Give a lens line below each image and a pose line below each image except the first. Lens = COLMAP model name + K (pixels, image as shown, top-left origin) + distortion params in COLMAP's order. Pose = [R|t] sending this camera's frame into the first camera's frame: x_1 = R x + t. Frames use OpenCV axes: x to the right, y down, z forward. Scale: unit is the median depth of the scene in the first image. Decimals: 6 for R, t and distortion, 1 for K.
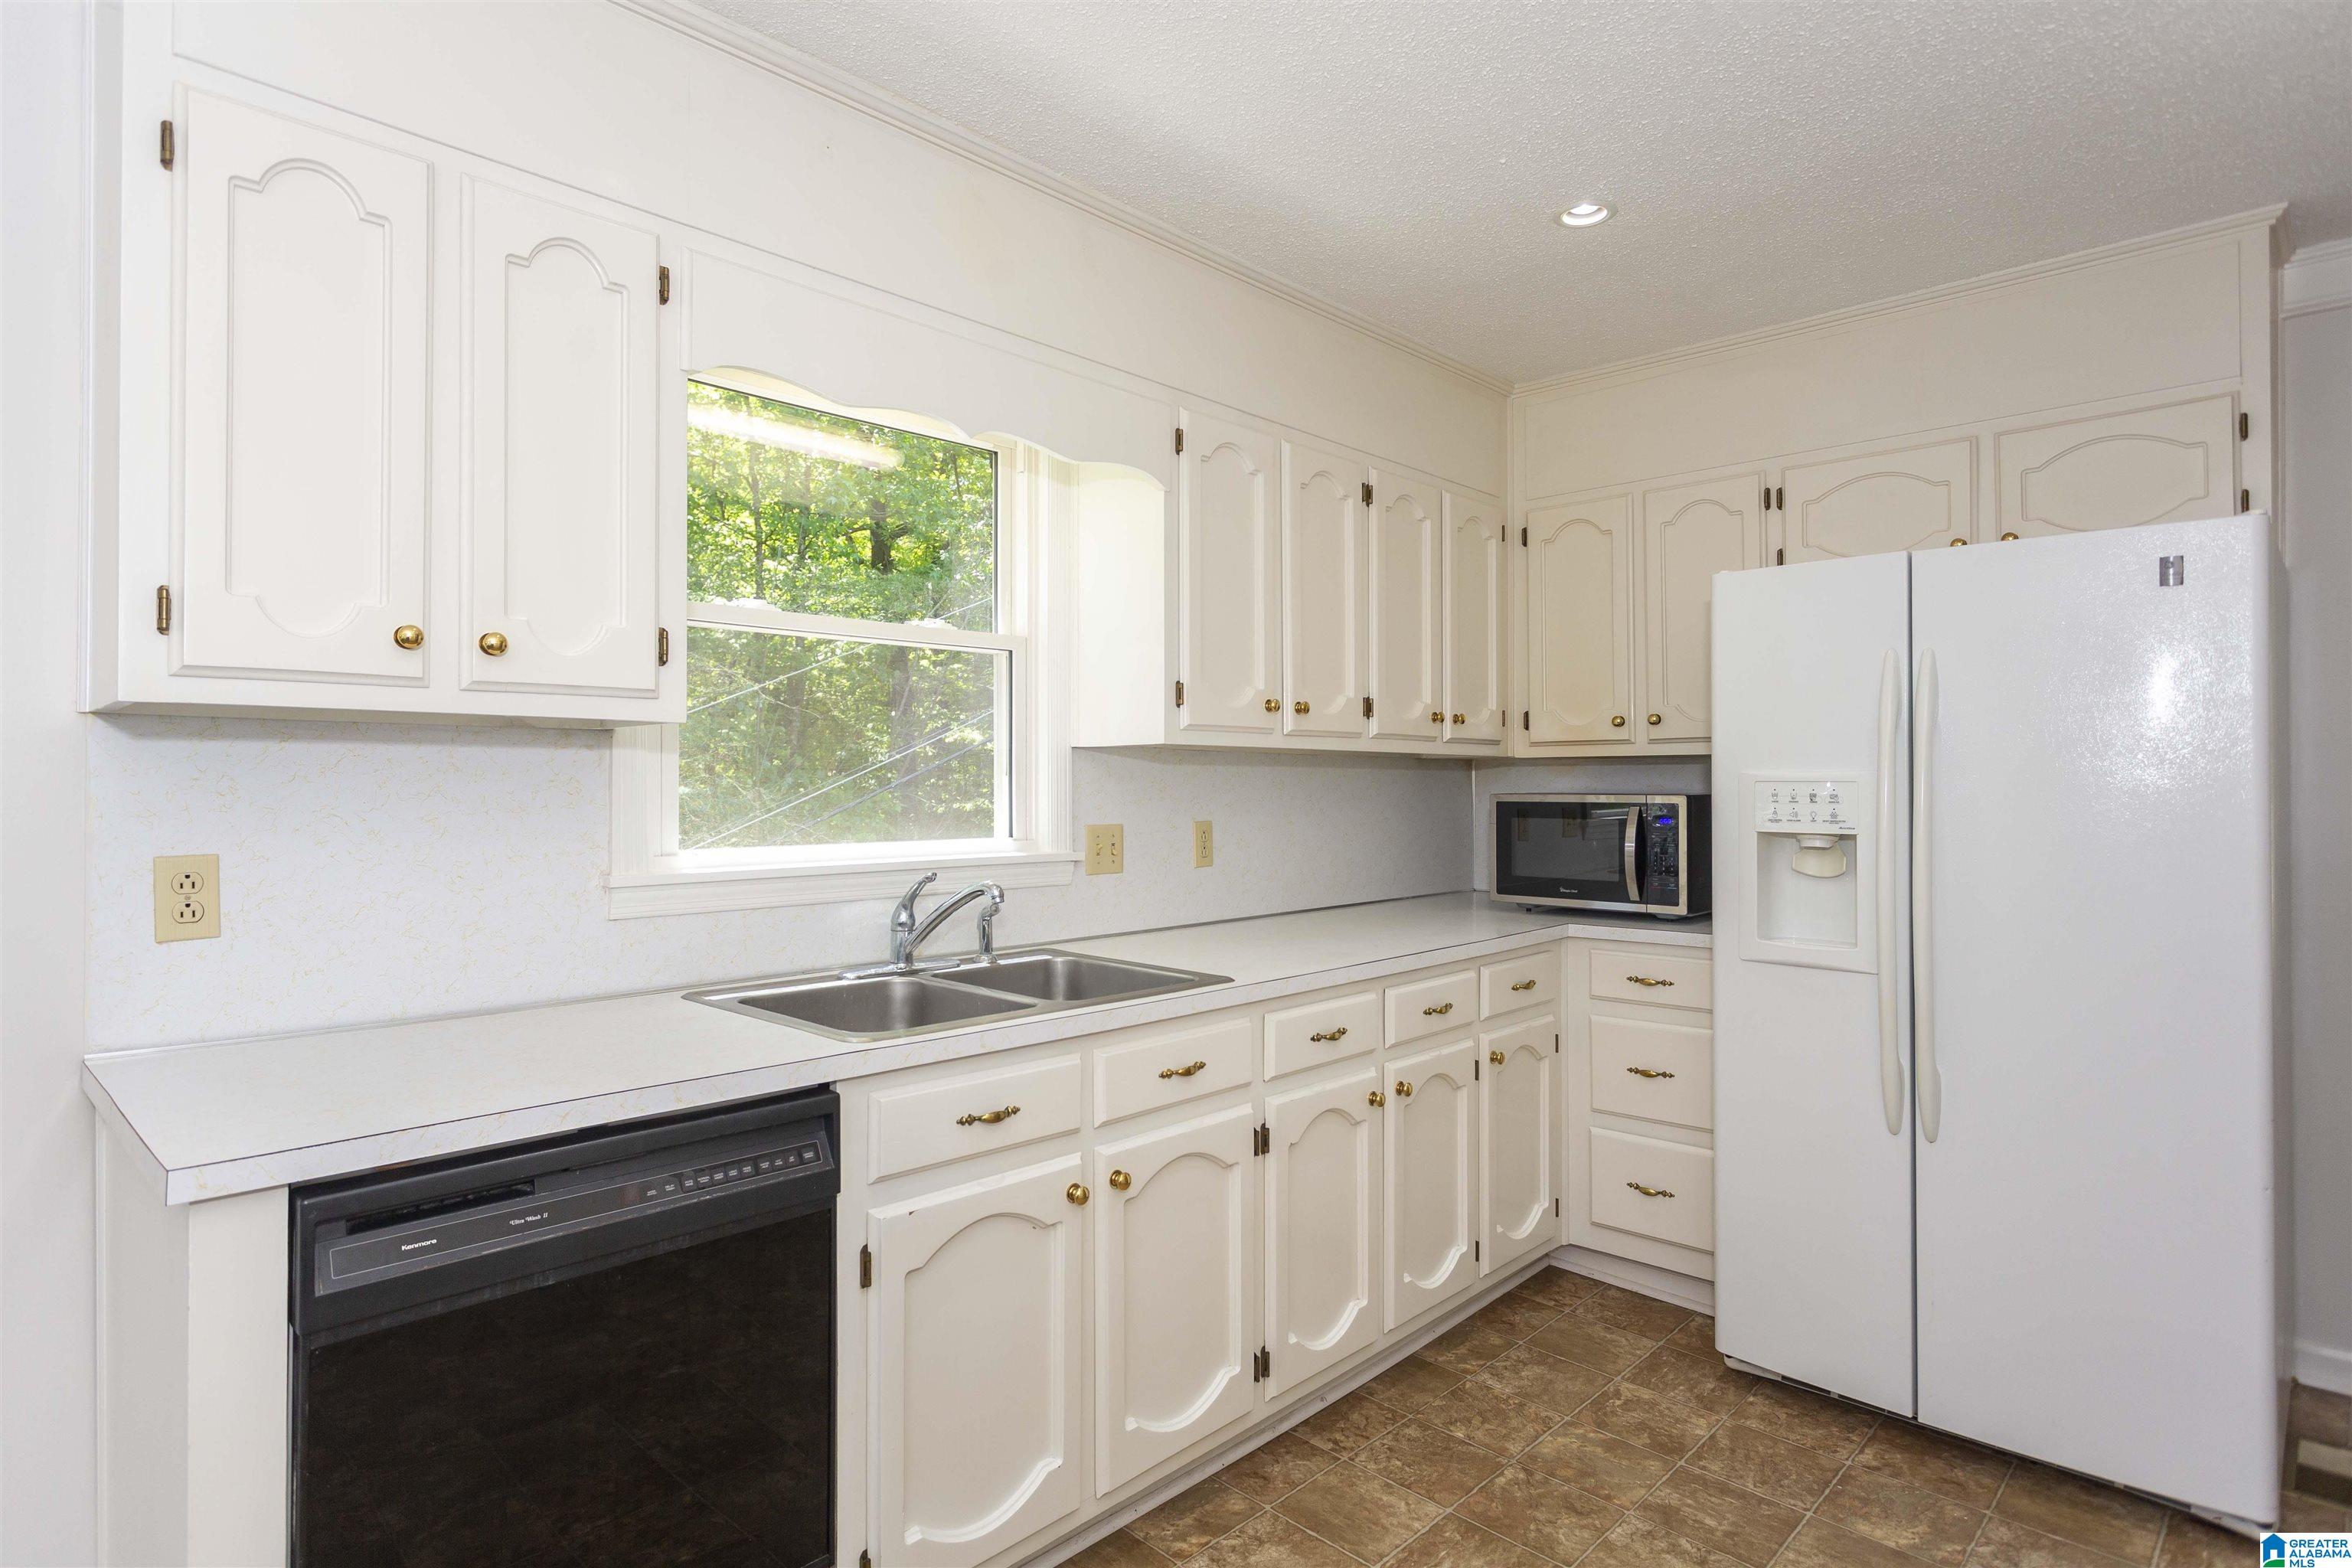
lens RADIAL K [[1455.8, 0, 1177.2], [0, 1455.8, 753.9], [0, 0, 1]] dist [-0.056837, 0.000654]
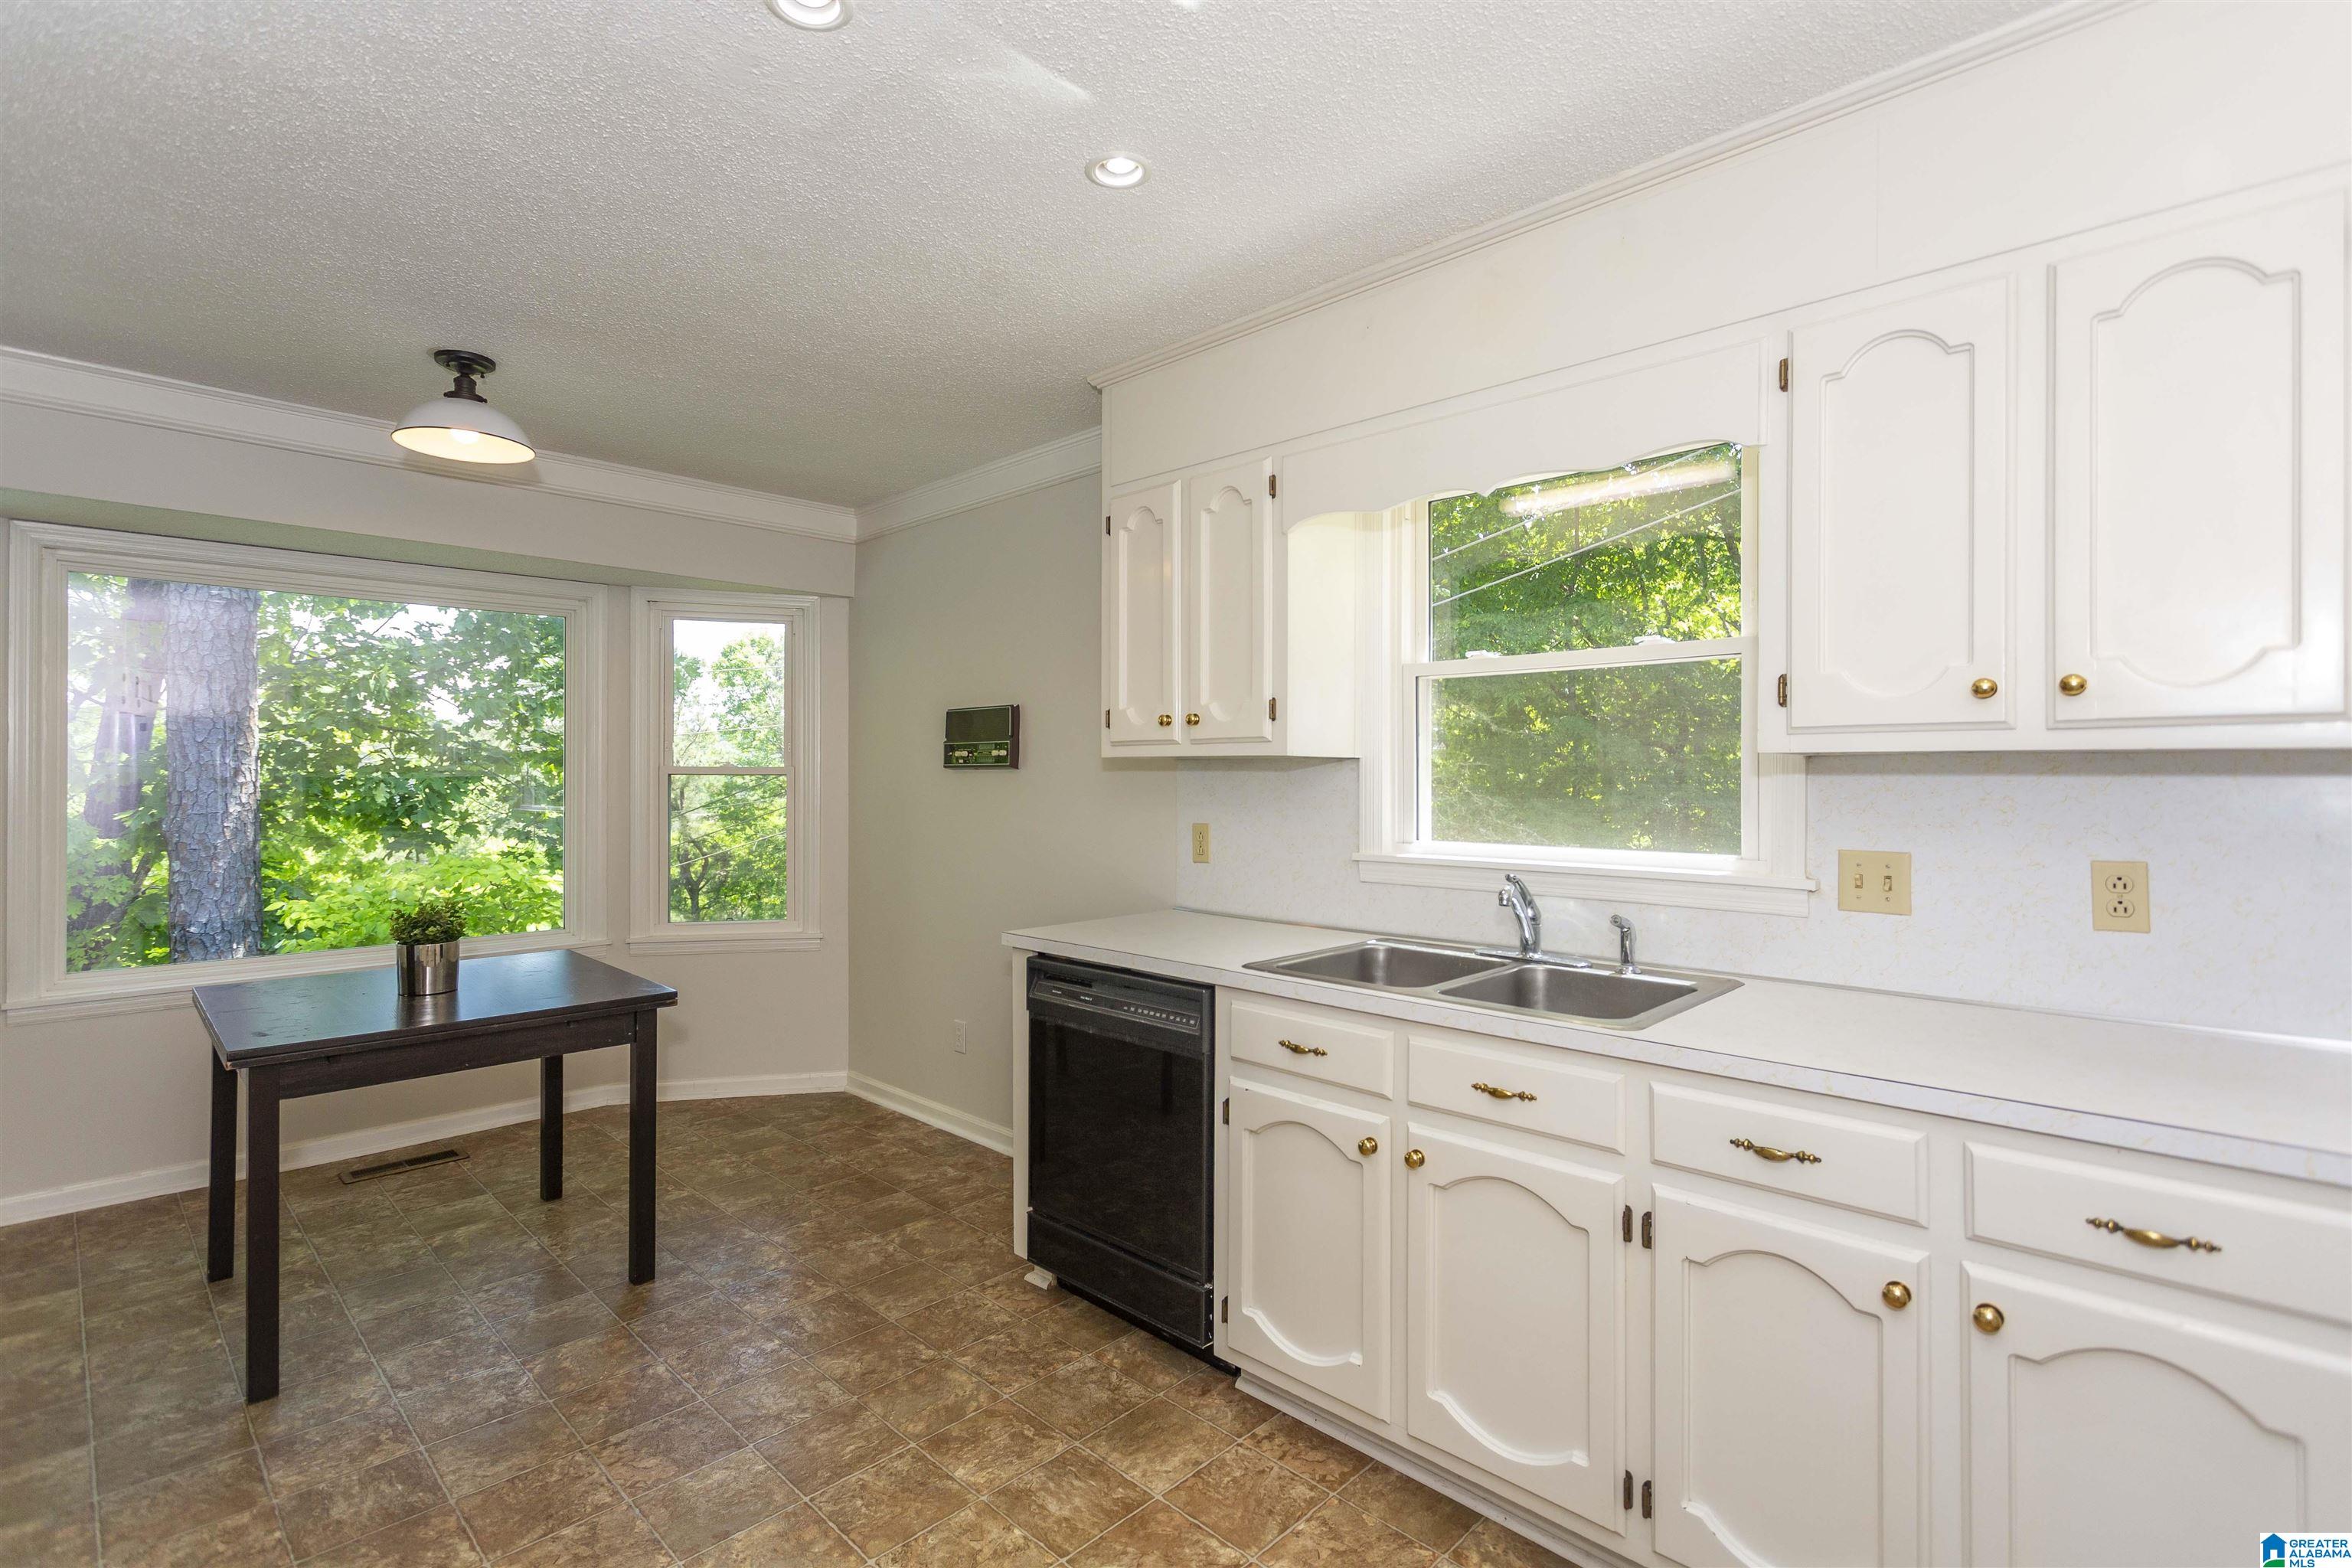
lens RADIAL K [[1094.4, 0, 1176.0], [0, 1094.4, 784.0], [0, 0, 1]] dist [-0.039772, -0.000087]
pose [[-0.092451, -0.004166, -0.995709, 0.892450], [0.009285, 0.999944, -0.005046, 0.015487], [0.995674, -0.009712, -0.092407, 1.011100]]
